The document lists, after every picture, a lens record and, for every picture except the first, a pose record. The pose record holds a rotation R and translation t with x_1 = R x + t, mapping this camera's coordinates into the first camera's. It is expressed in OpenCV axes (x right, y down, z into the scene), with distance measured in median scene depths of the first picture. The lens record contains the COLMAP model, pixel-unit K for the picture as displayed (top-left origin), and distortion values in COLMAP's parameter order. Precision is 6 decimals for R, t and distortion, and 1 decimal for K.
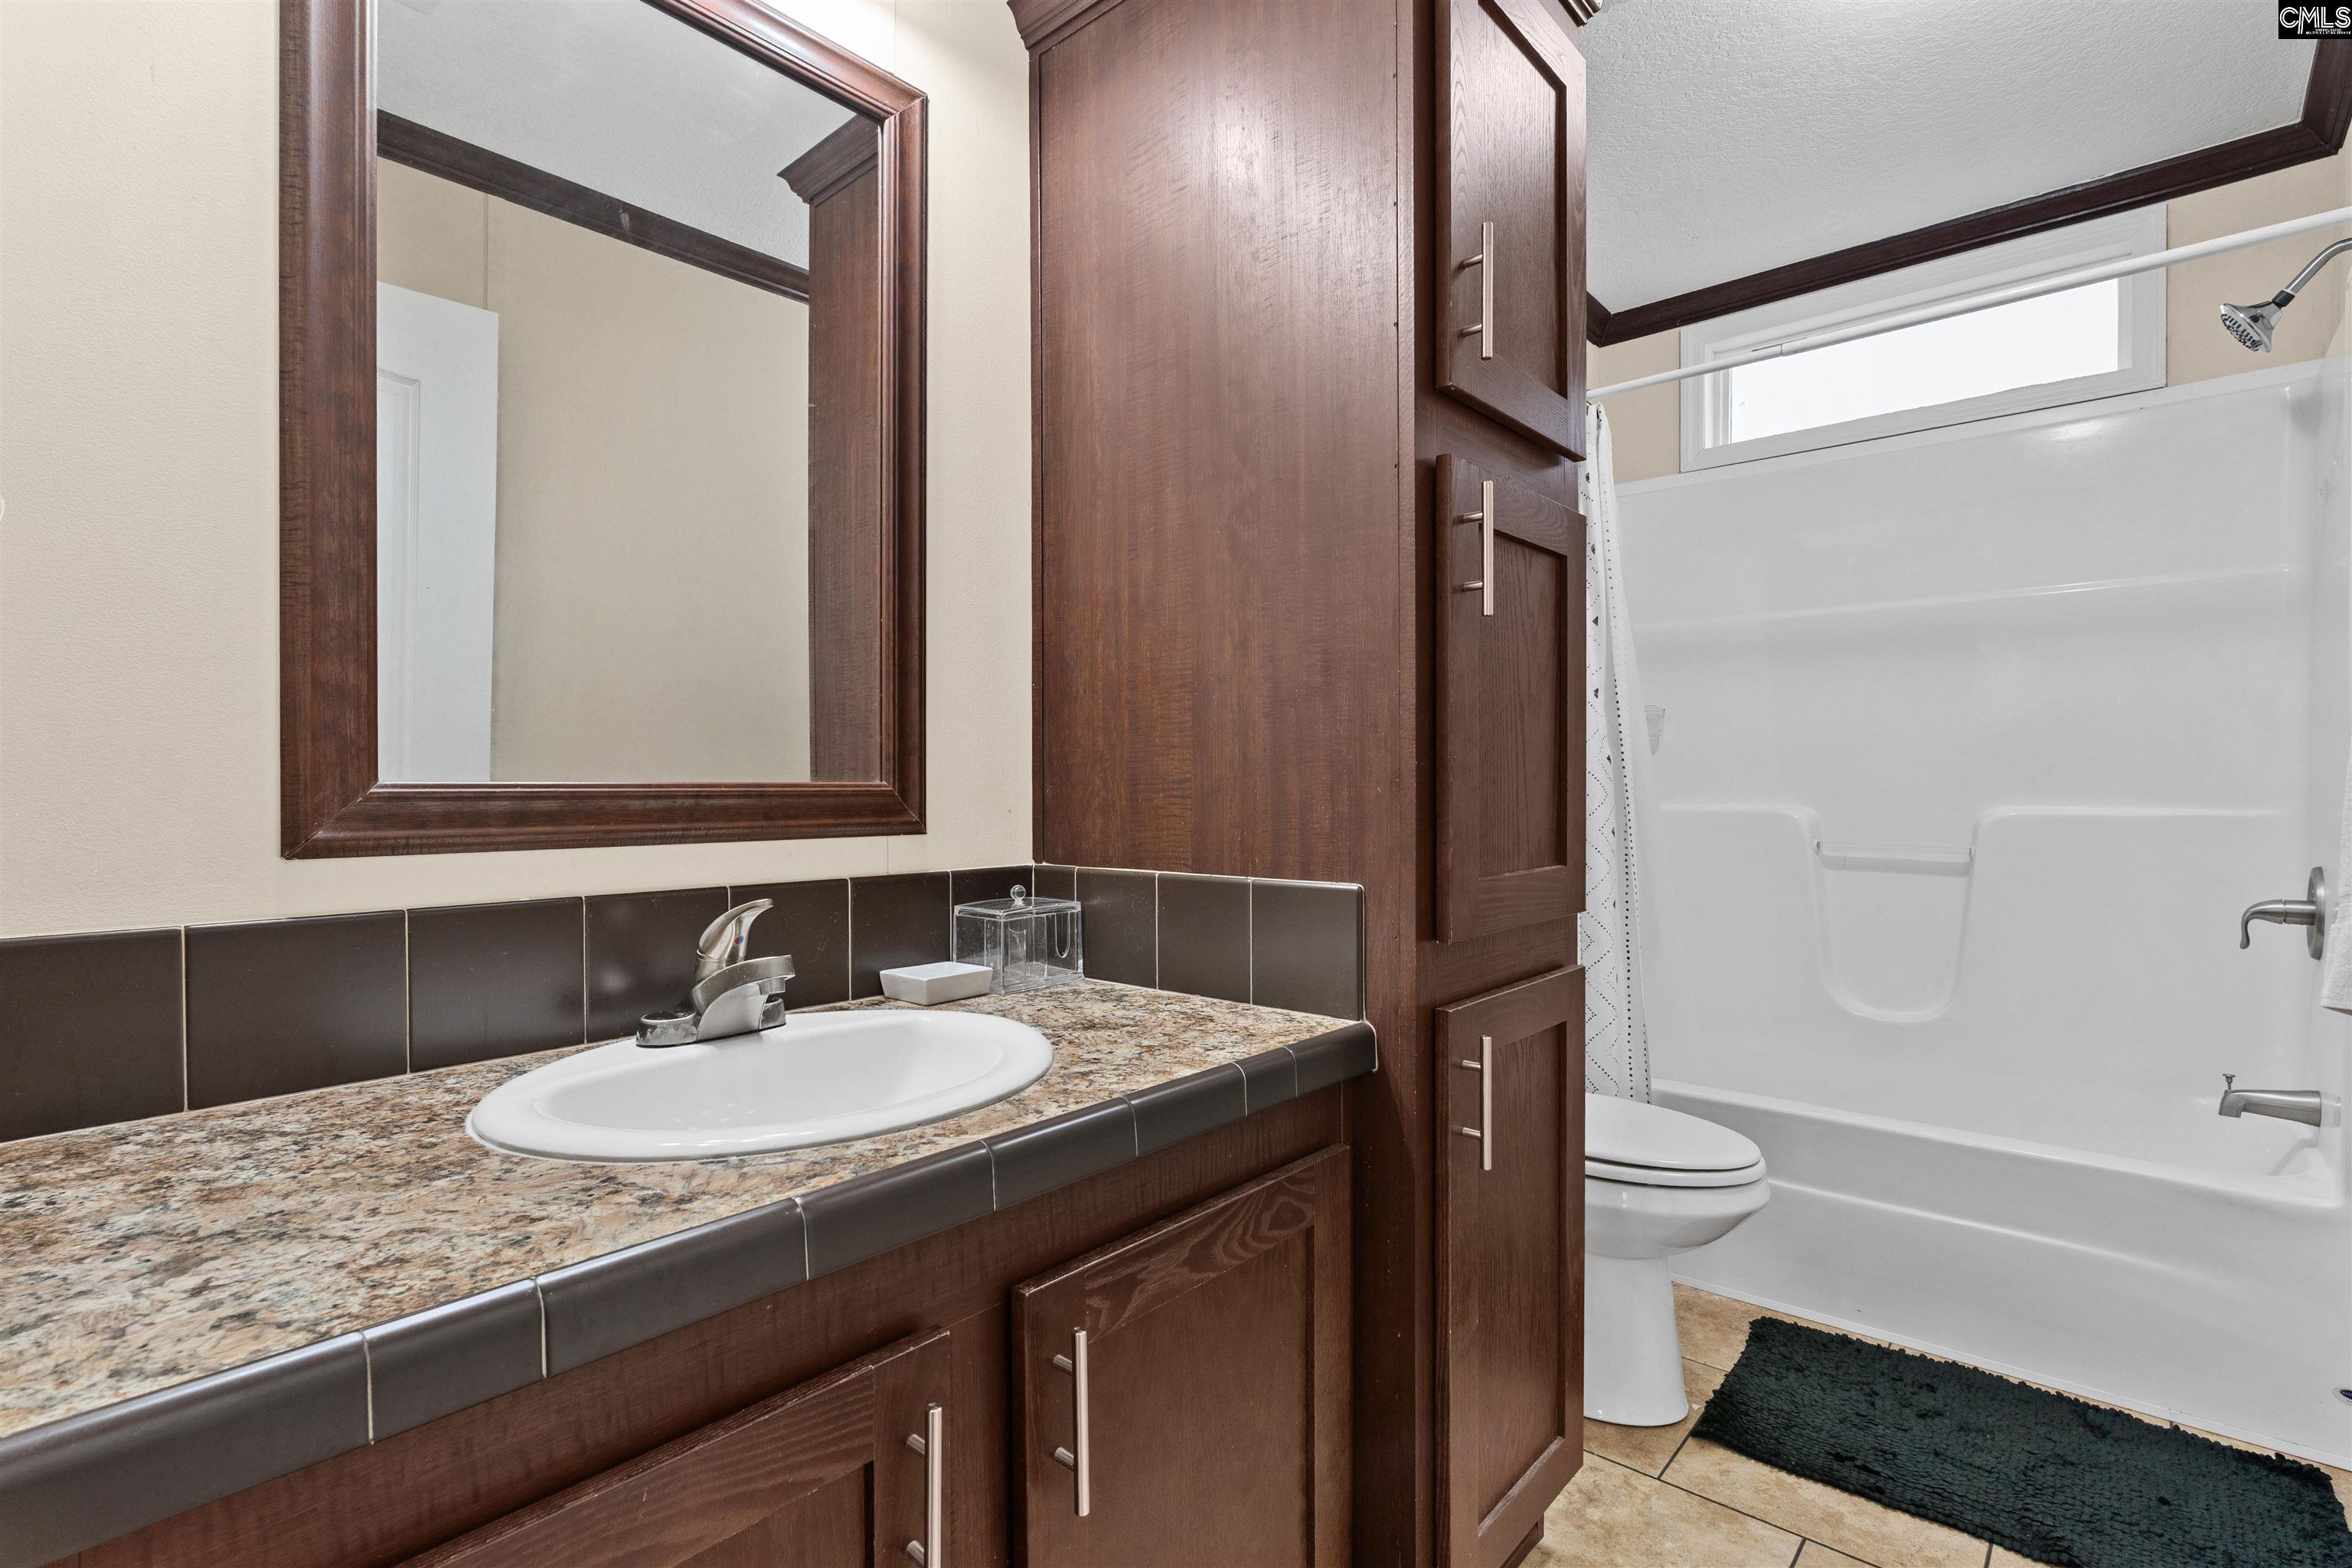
lens RADIAL K [[1084.0, 0, 1191.7], [0, 1084.0, 779.7], [0, 0, 1]] dist [-0.004233, 0.000203]
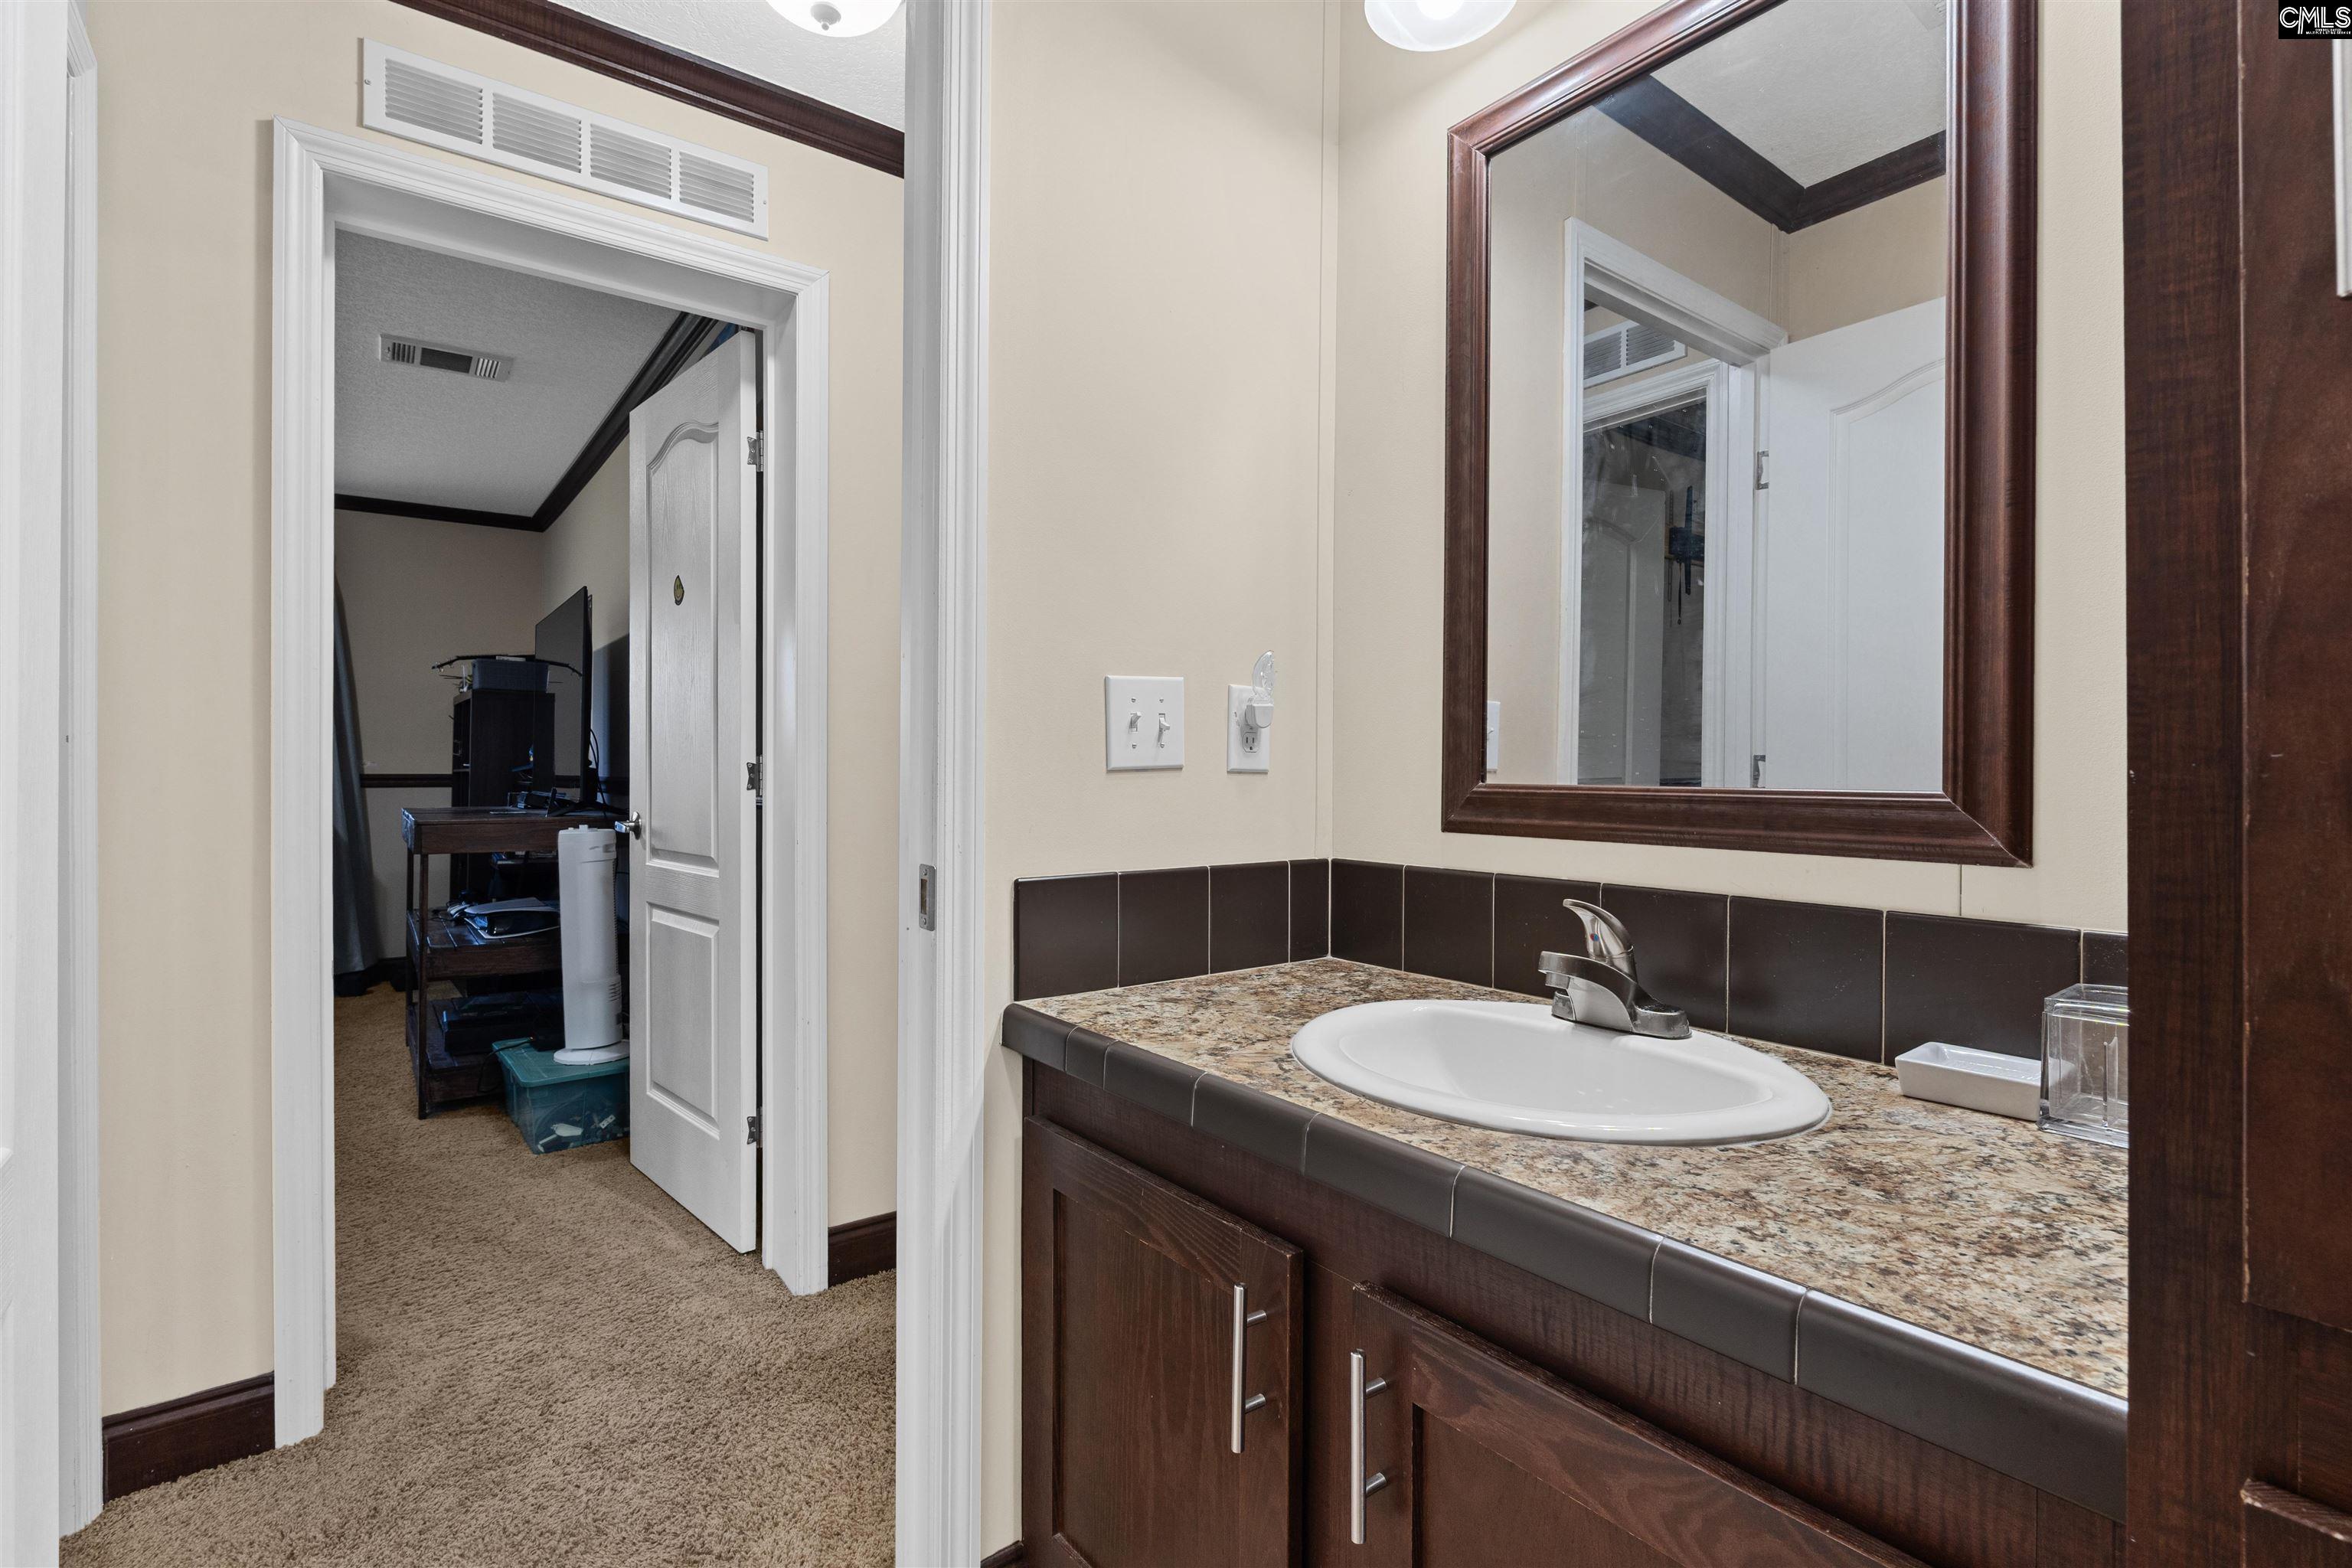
lens RADIAL K [[1084.0, 0, 1172.0], [0, 1084.0, 785.3], [0, 0, 1]] dist [-0.004233, 0.000203]
pose [[-0.201665, 0.013582, -0.979360, 0.805087], [-0.001823, 0.999897, 0.014242, -0.016650], [0.979453, 0.004657, -0.201619, 0.940262]]
